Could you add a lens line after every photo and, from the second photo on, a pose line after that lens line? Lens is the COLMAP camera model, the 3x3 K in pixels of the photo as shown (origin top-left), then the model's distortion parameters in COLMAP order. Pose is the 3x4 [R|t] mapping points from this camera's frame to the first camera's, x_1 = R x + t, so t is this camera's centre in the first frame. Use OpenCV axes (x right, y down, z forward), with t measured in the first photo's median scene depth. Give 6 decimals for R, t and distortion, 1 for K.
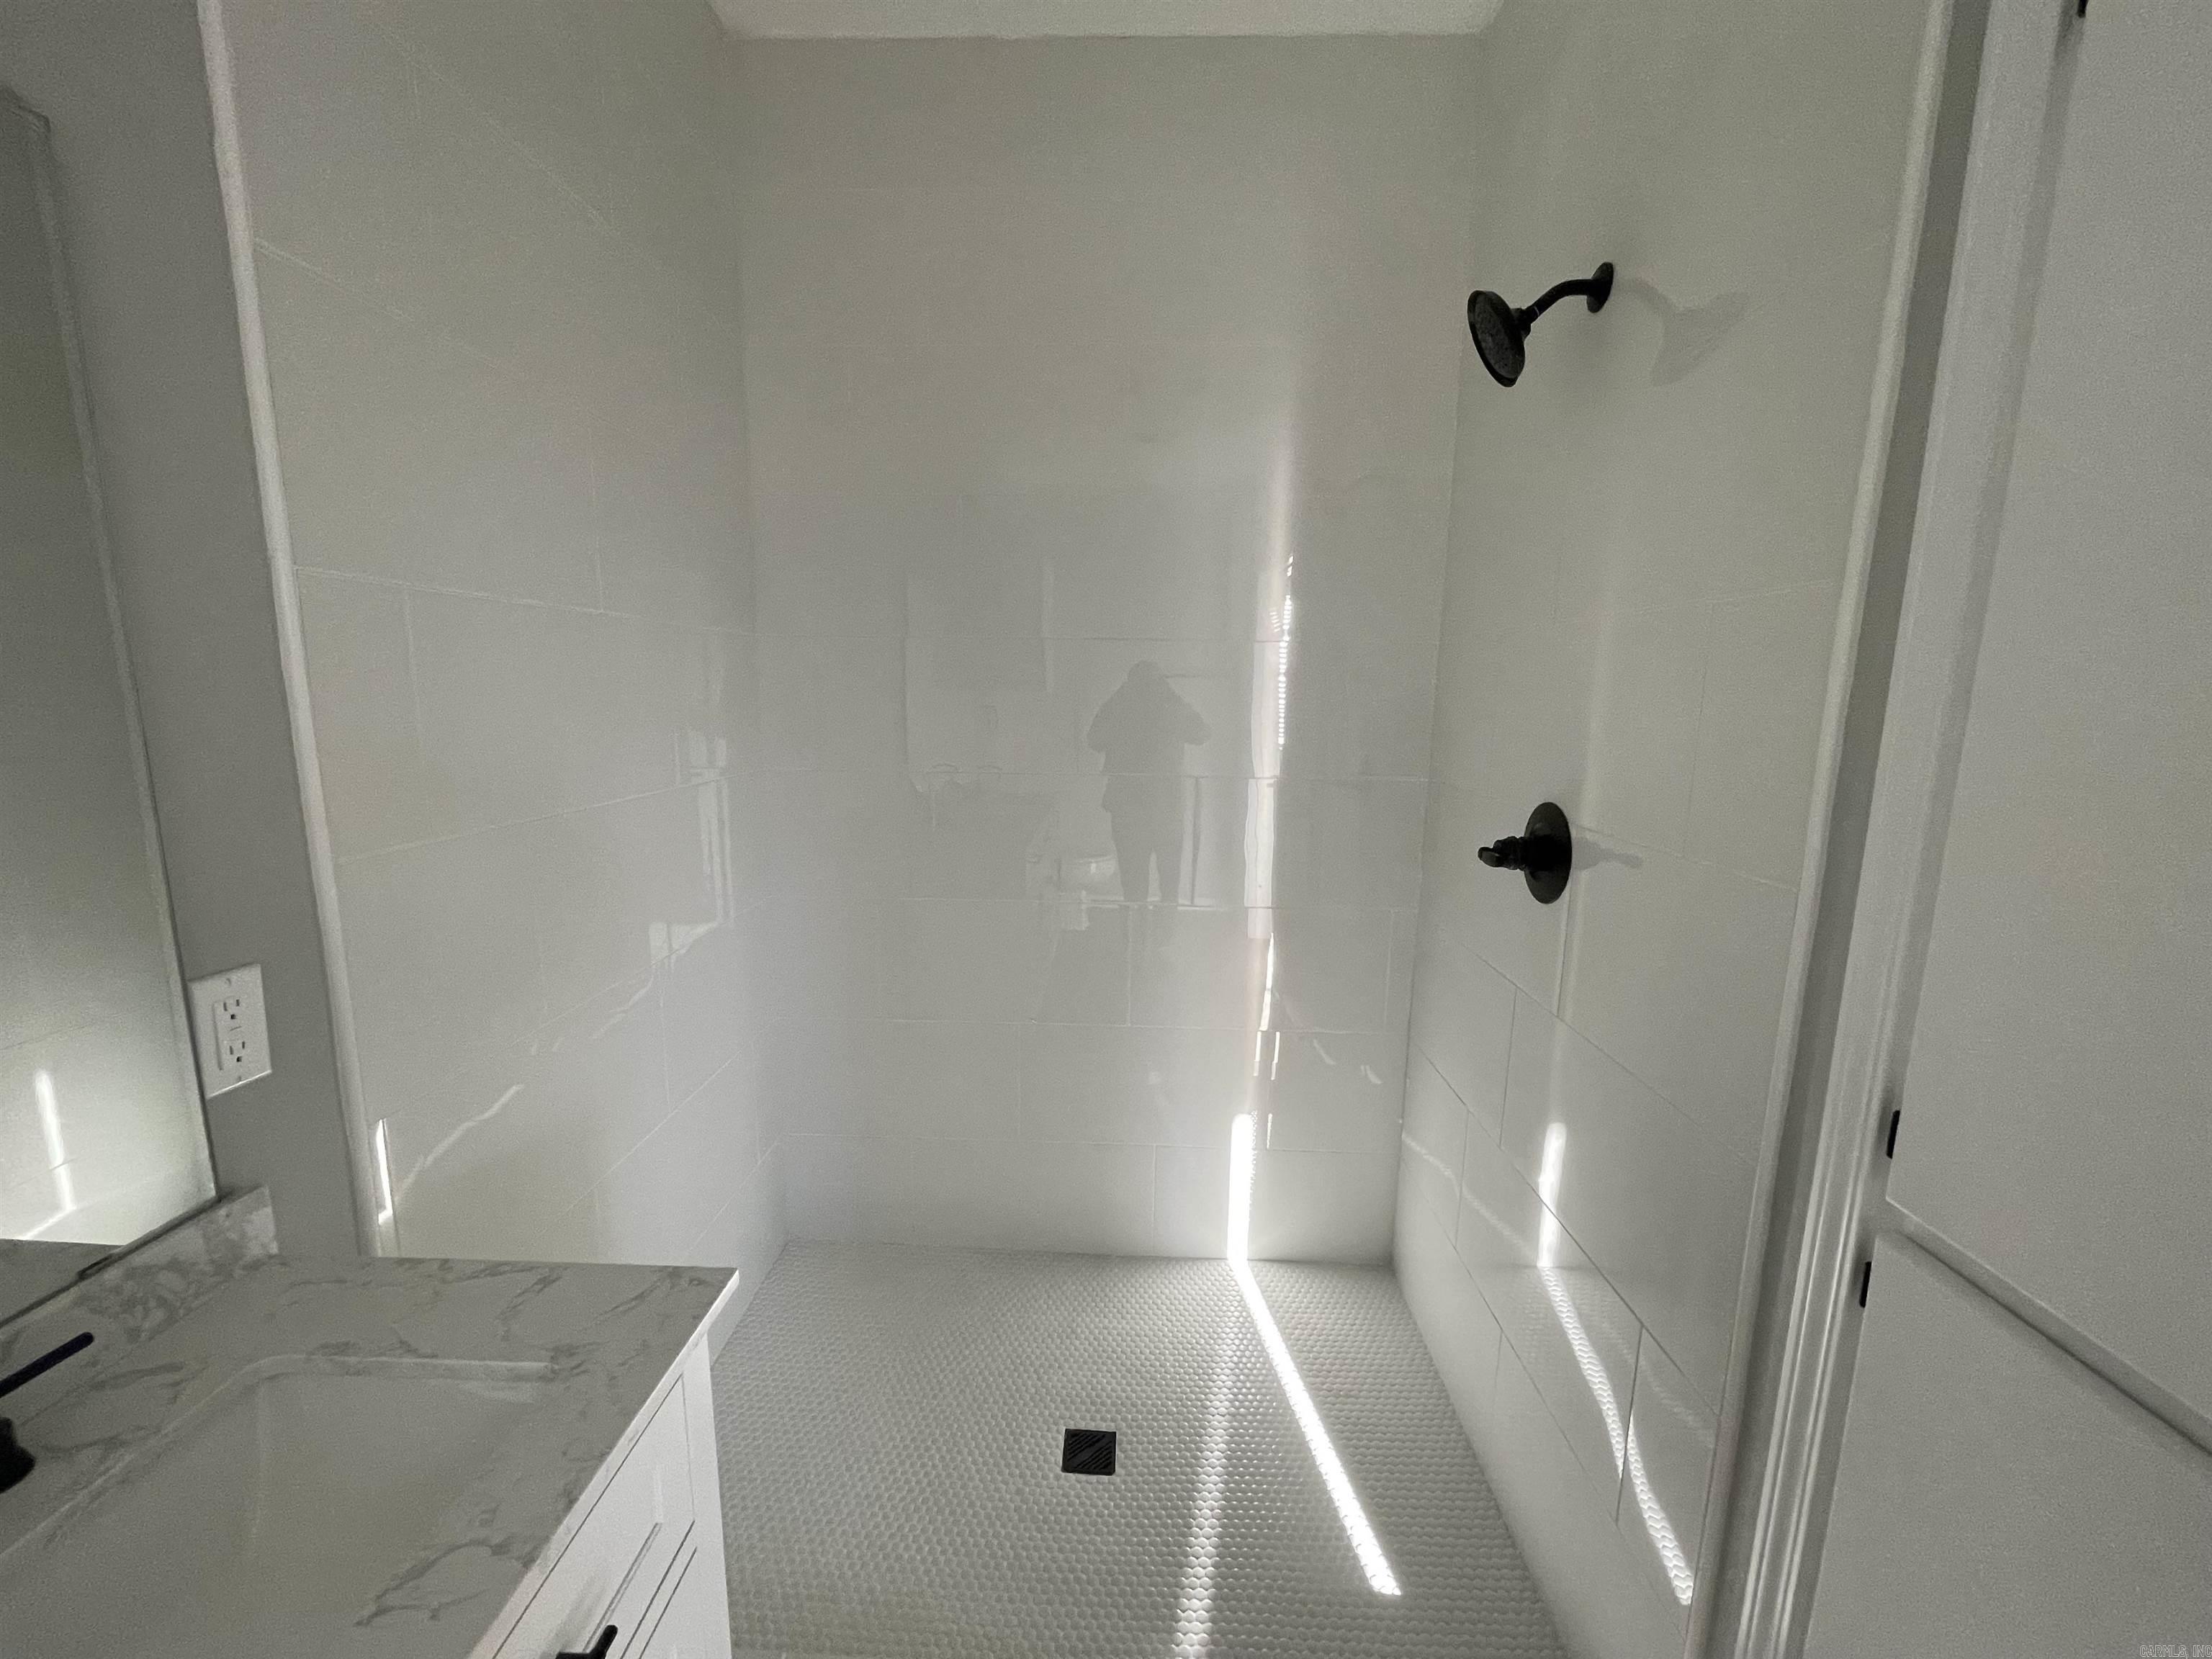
lens RADIAL K [[892.0, 0, 1108.9], [0, 892.0, 834.8], [0, 0, 1]] dist [-0.001678, 0.000990]
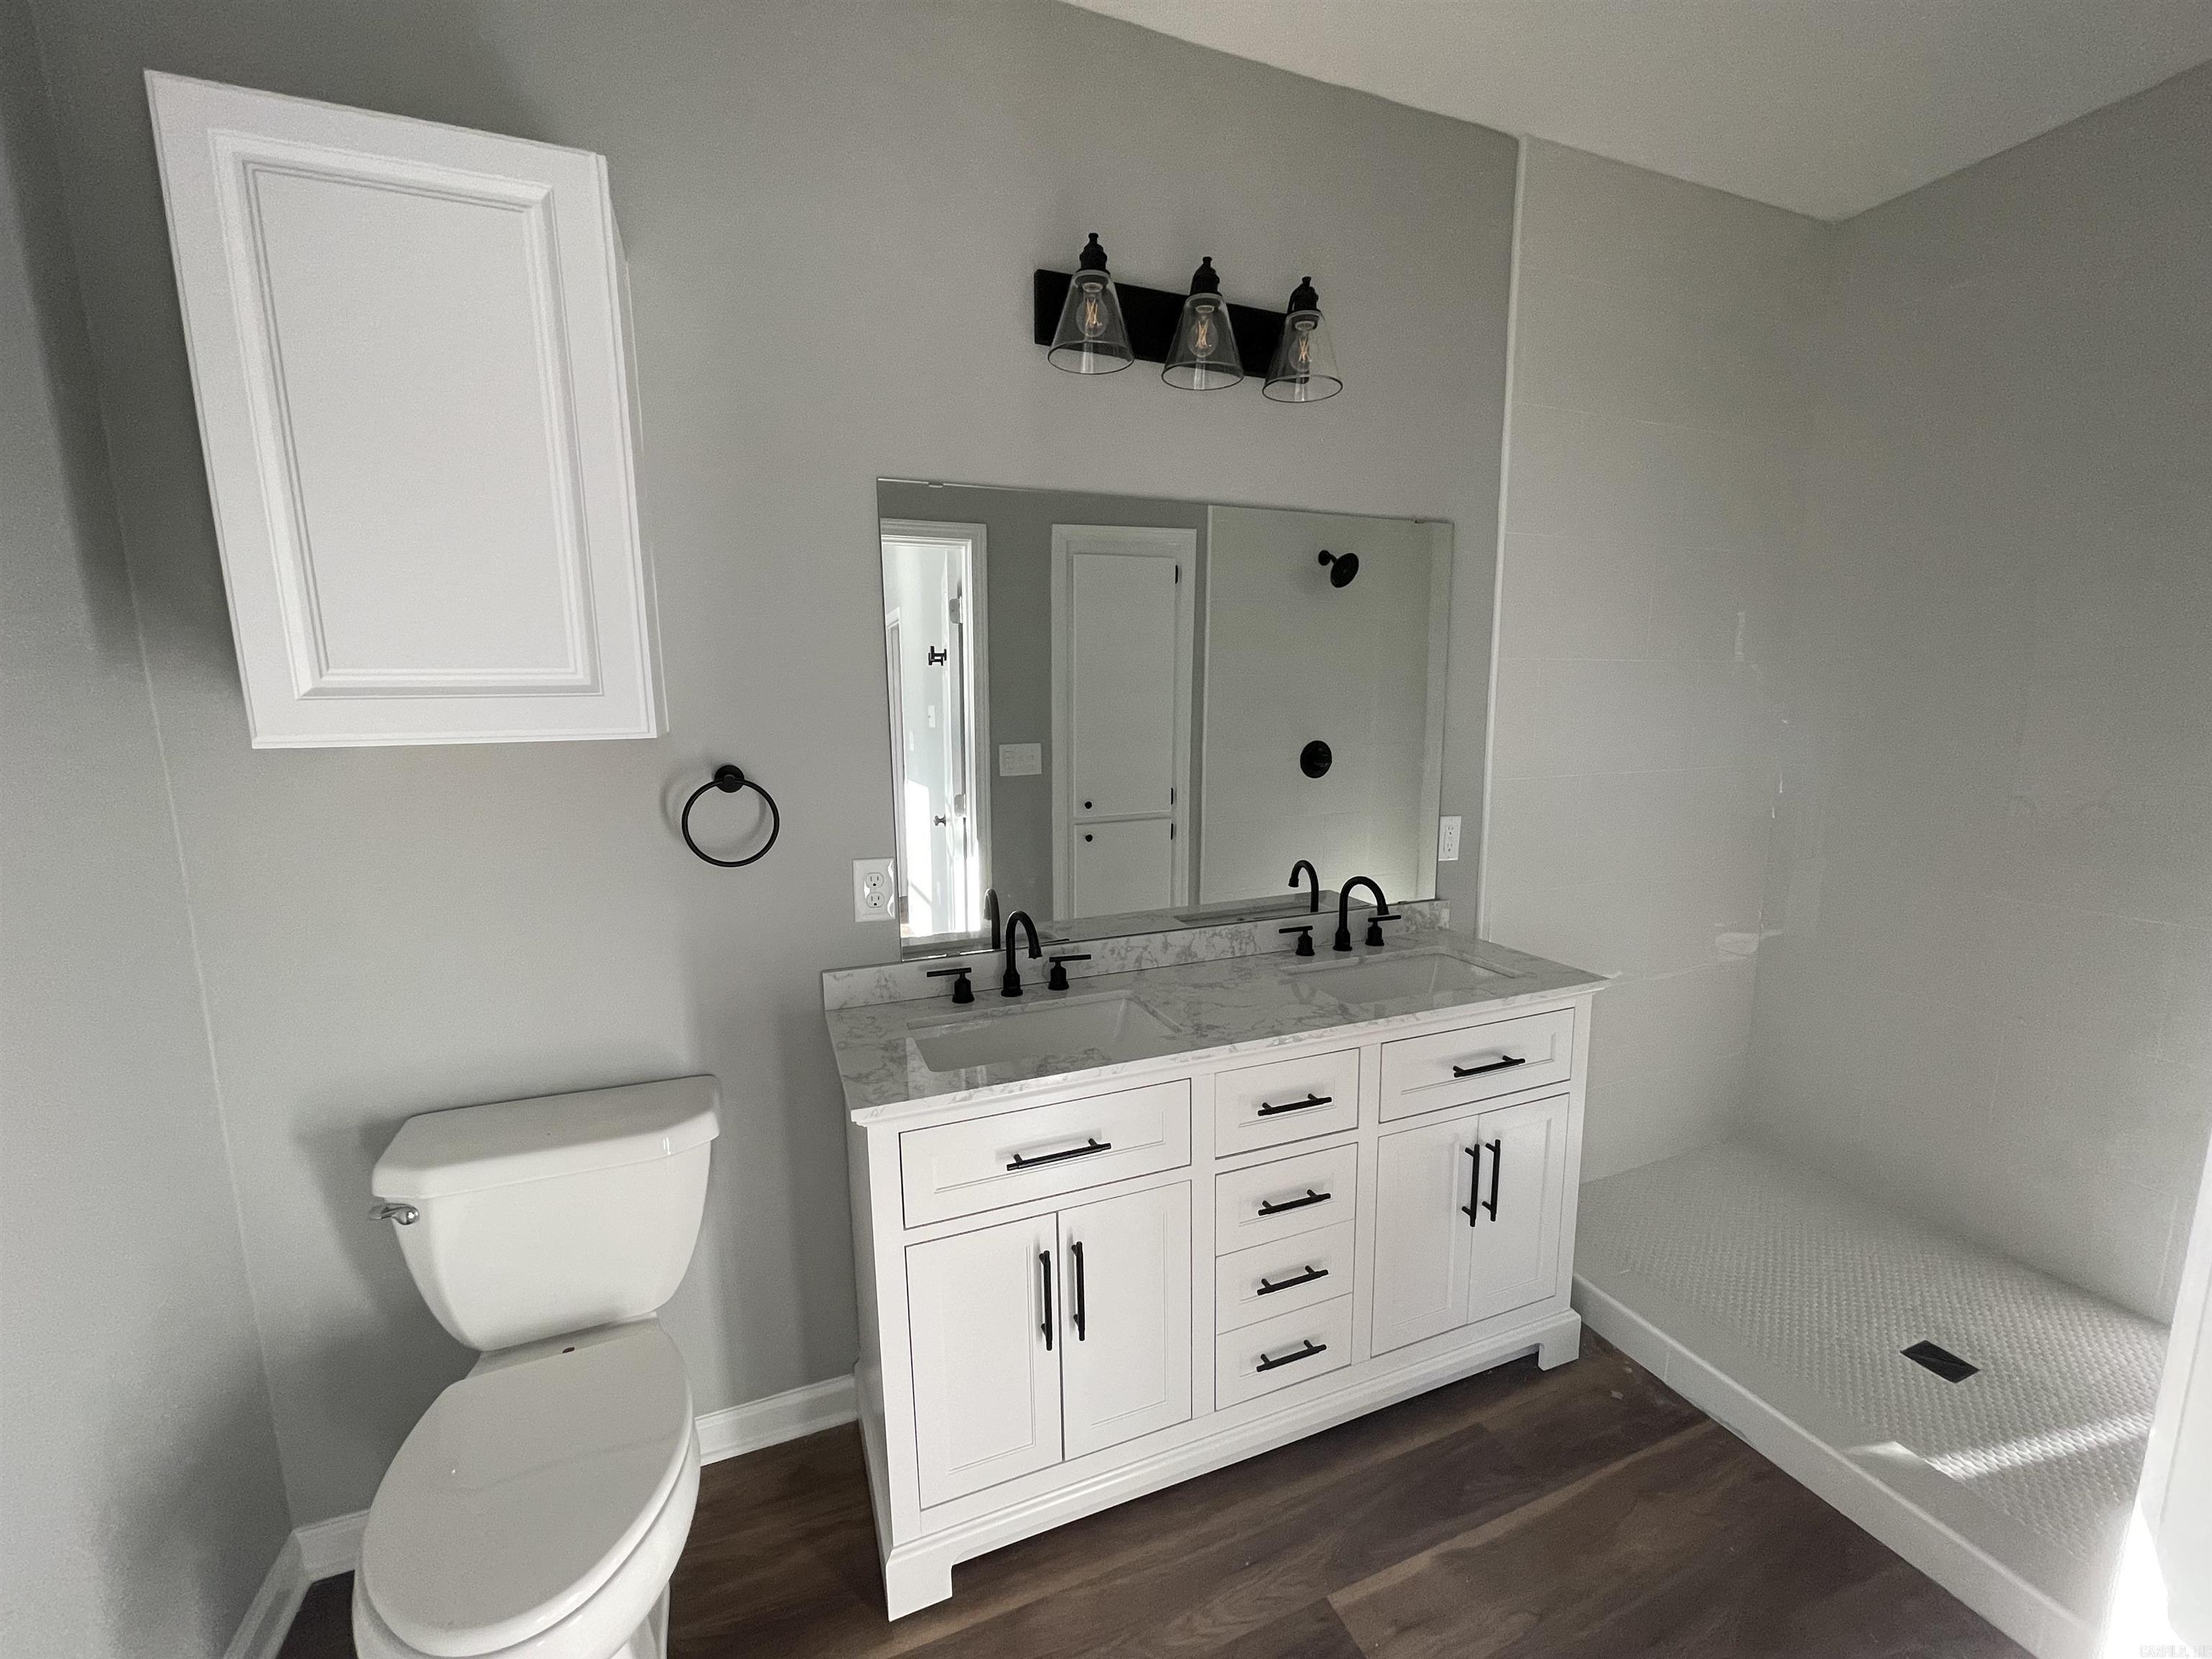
lens RADIAL K [[892.0, 0, 1103.6], [0, 892.0, 843.1], [0, 0, 1]] dist [-0.001678, 0.000990]
pose [[0.396300, 0.127260, -0.909259, 0.970204], [-0.134078, 0.987752, 0.079808, 0.162718], [0.908278, 0.090283, 0.408509, -0.963604]]
